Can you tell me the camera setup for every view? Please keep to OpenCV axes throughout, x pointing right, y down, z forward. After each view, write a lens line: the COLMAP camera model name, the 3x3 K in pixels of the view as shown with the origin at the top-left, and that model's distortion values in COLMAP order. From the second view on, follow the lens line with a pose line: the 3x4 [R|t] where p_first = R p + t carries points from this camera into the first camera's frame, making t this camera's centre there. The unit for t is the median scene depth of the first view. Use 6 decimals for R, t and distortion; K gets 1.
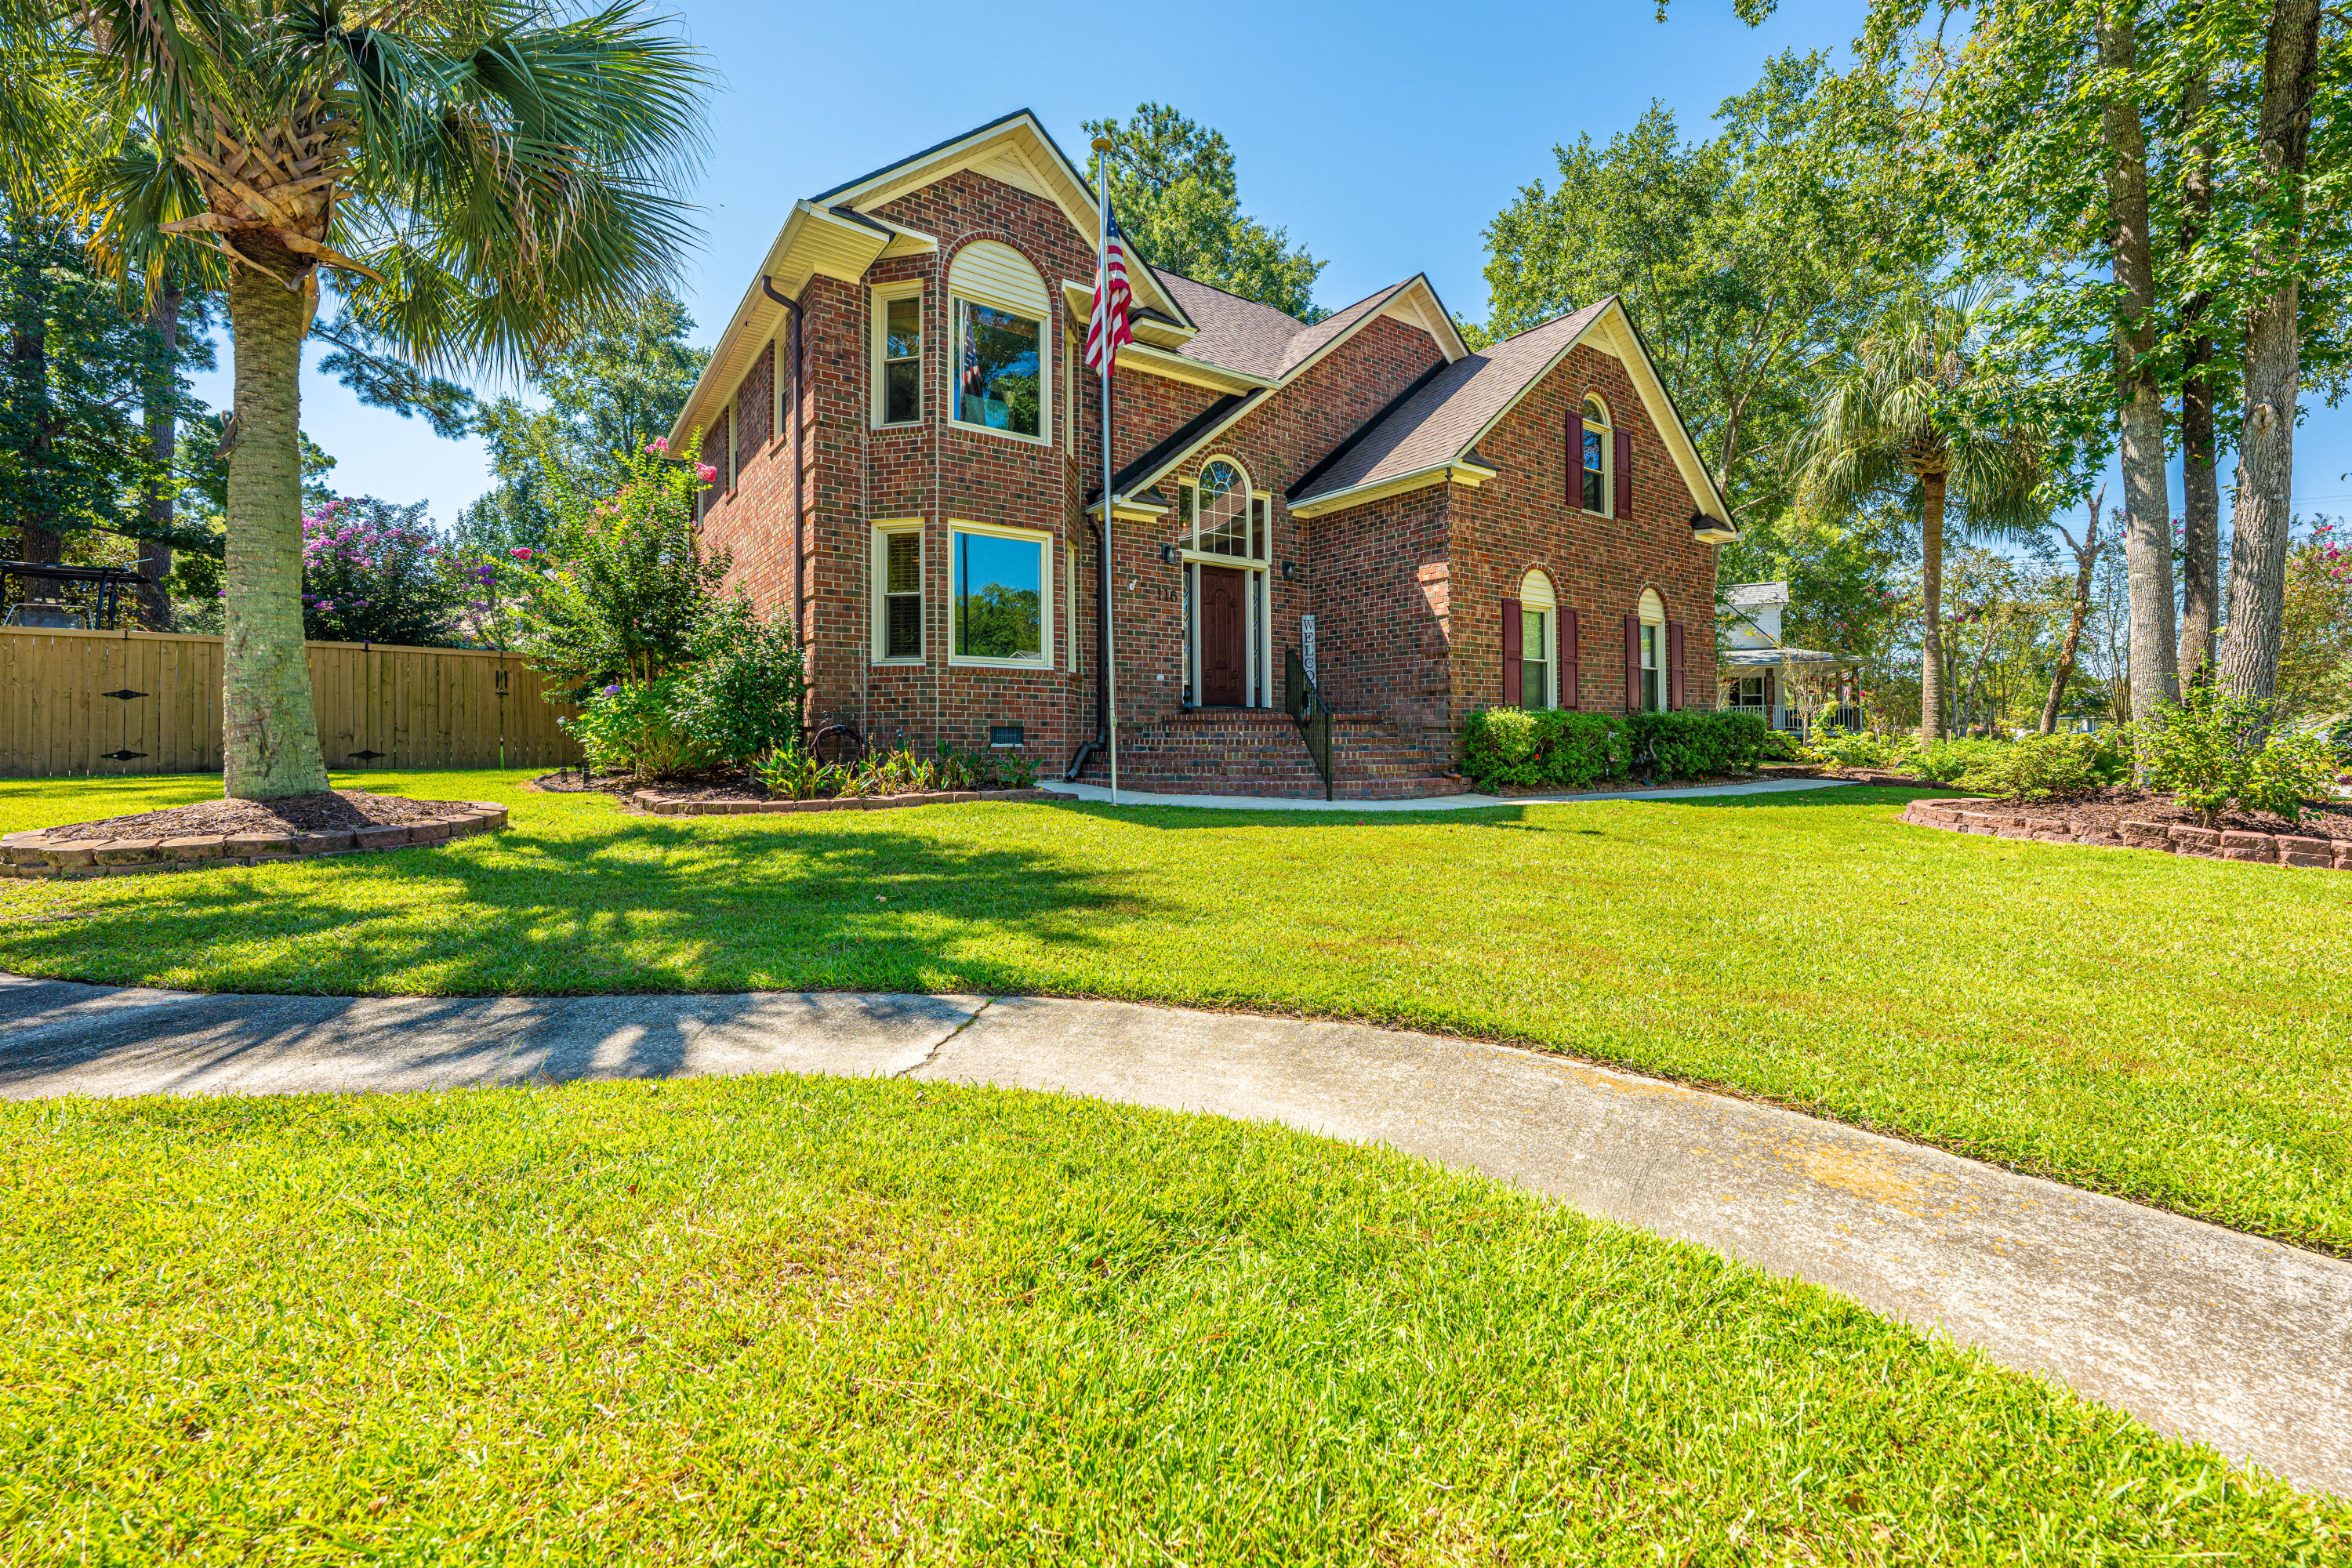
lens RADIAL K [[983.3, 0, 1176.0], [0, 983.3, 784.0], [0, 0, 1]] dist [0.000316, -0.000193]
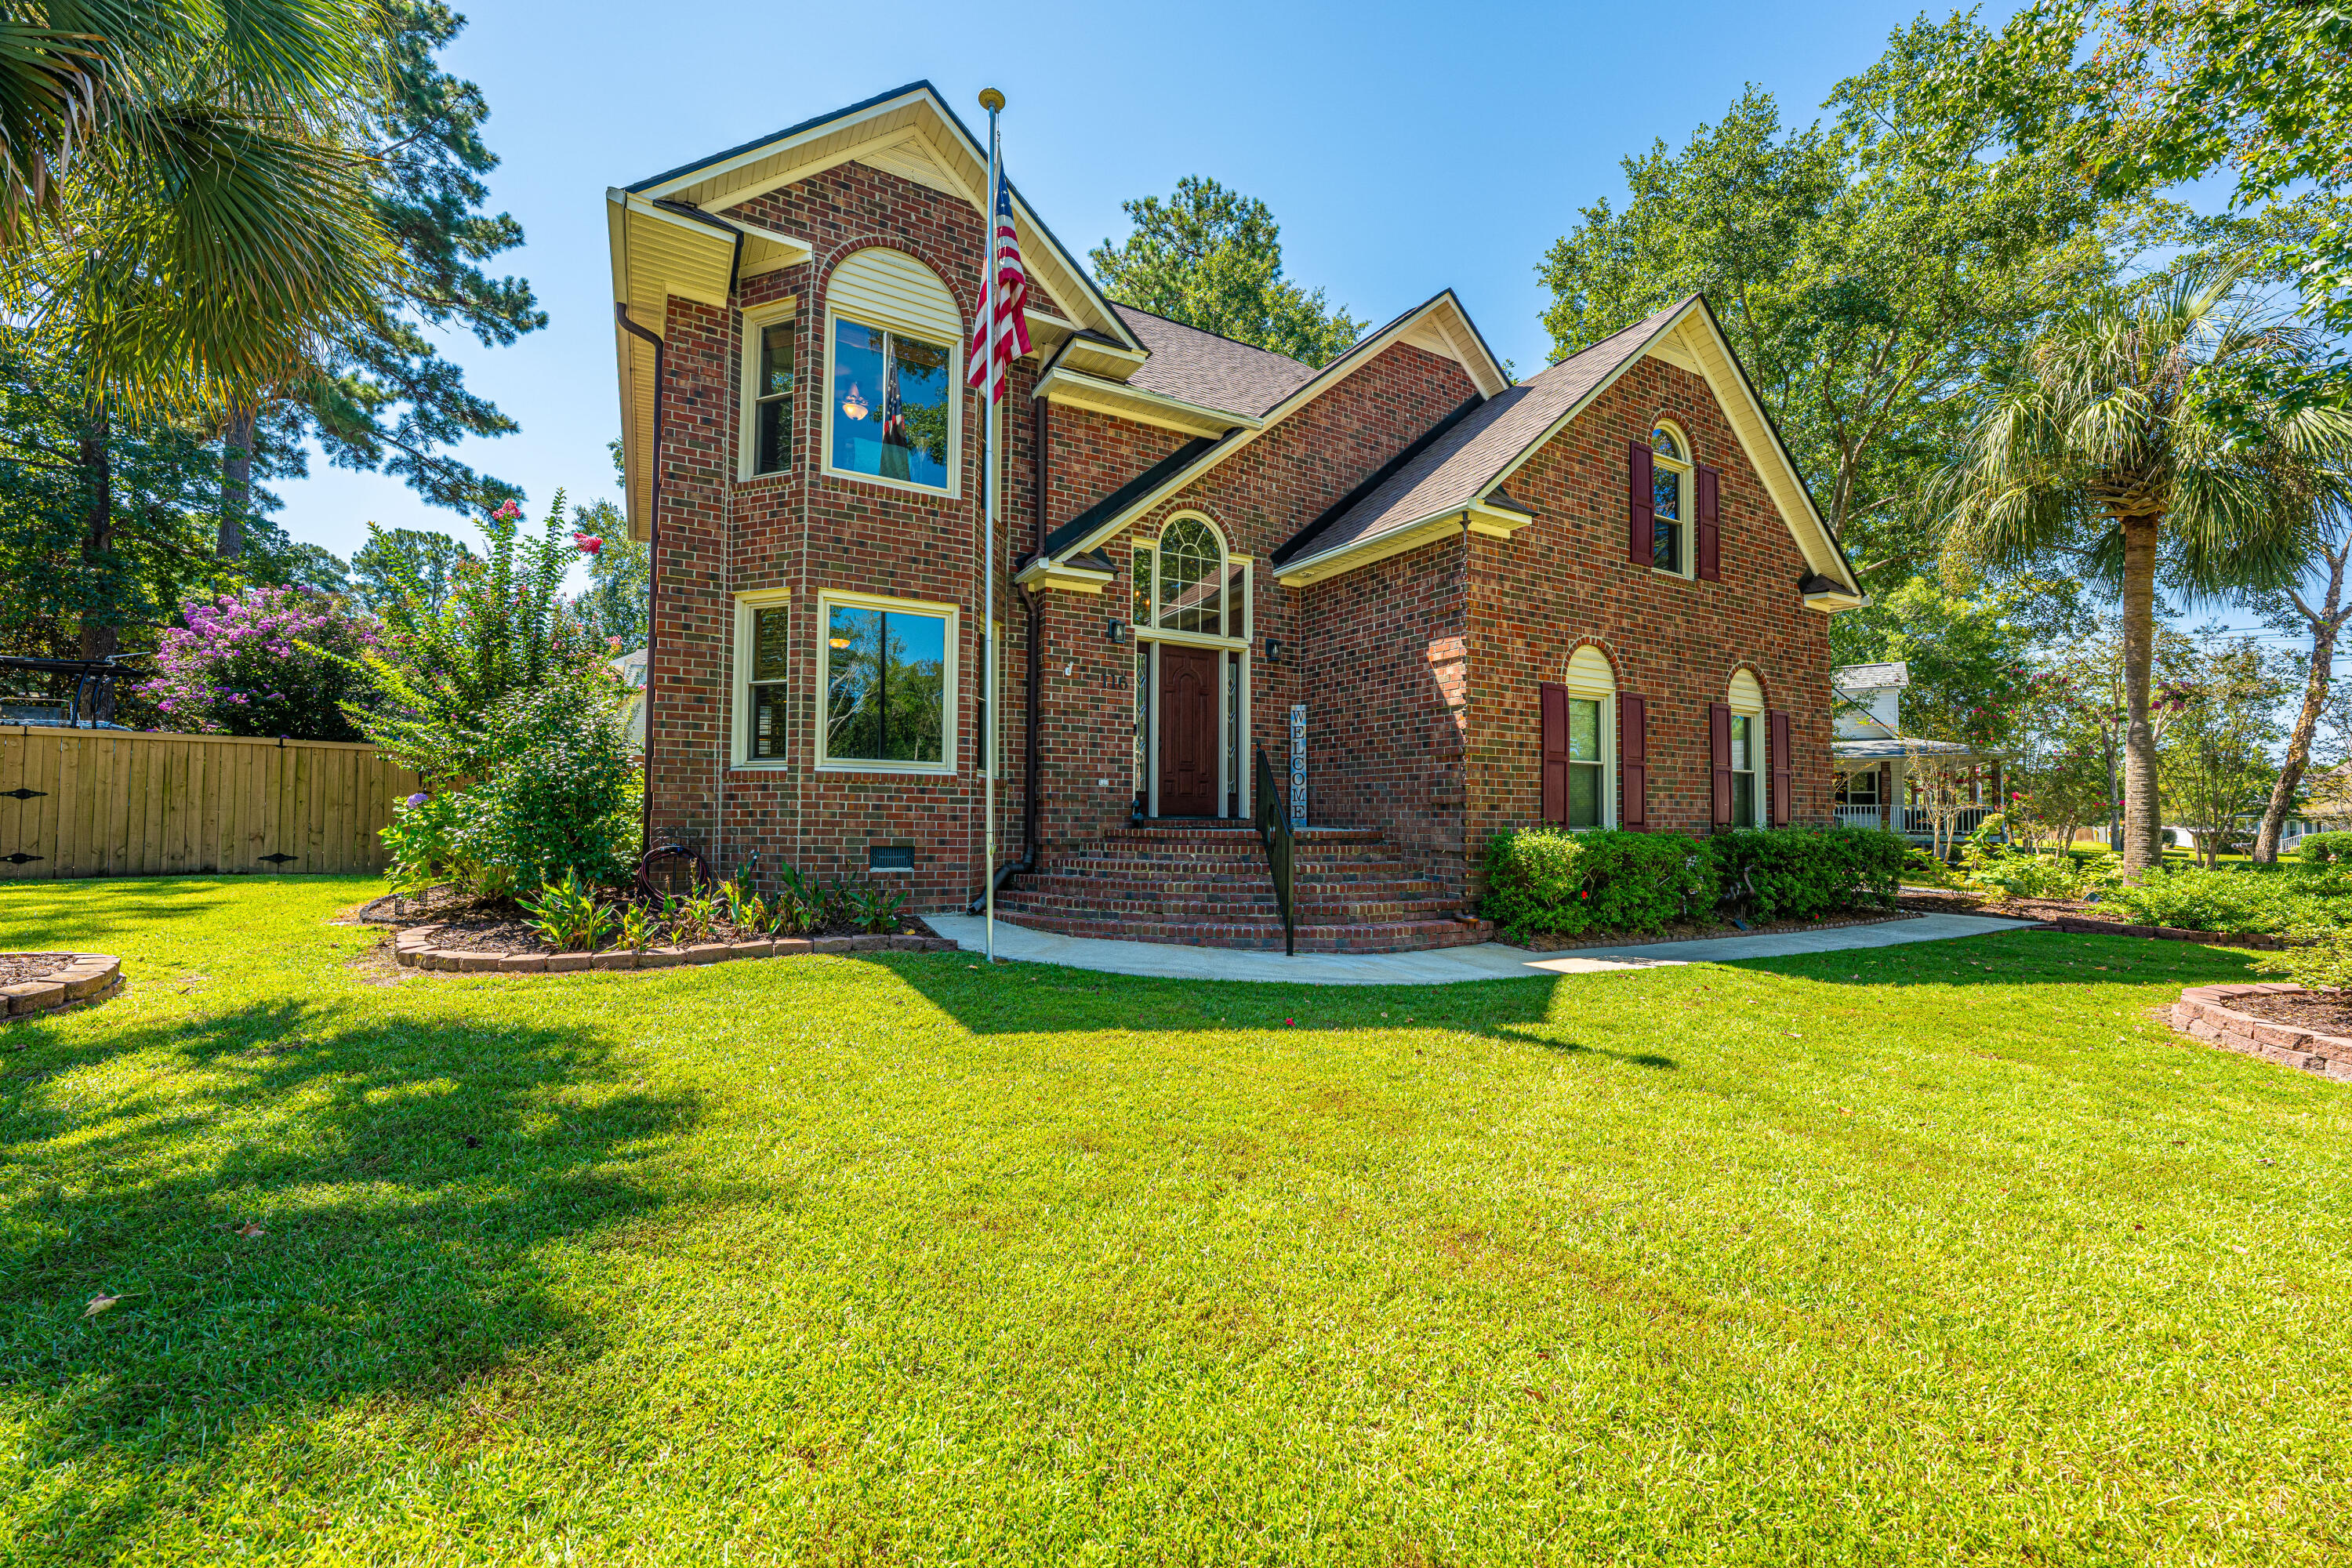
lens RADIAL K [[905.7, 0, 1166.1], [0, 905.7, 836.1], [0, 0, 1]] dist [-0.000827, 0.000209]
pose [[0.993868, 0.012301, -0.109889, 0.114242], [-0.014686, 0.999673, -0.020925, -0.047715], [0.109596, 0.022410, 0.993724, 0.255341]]
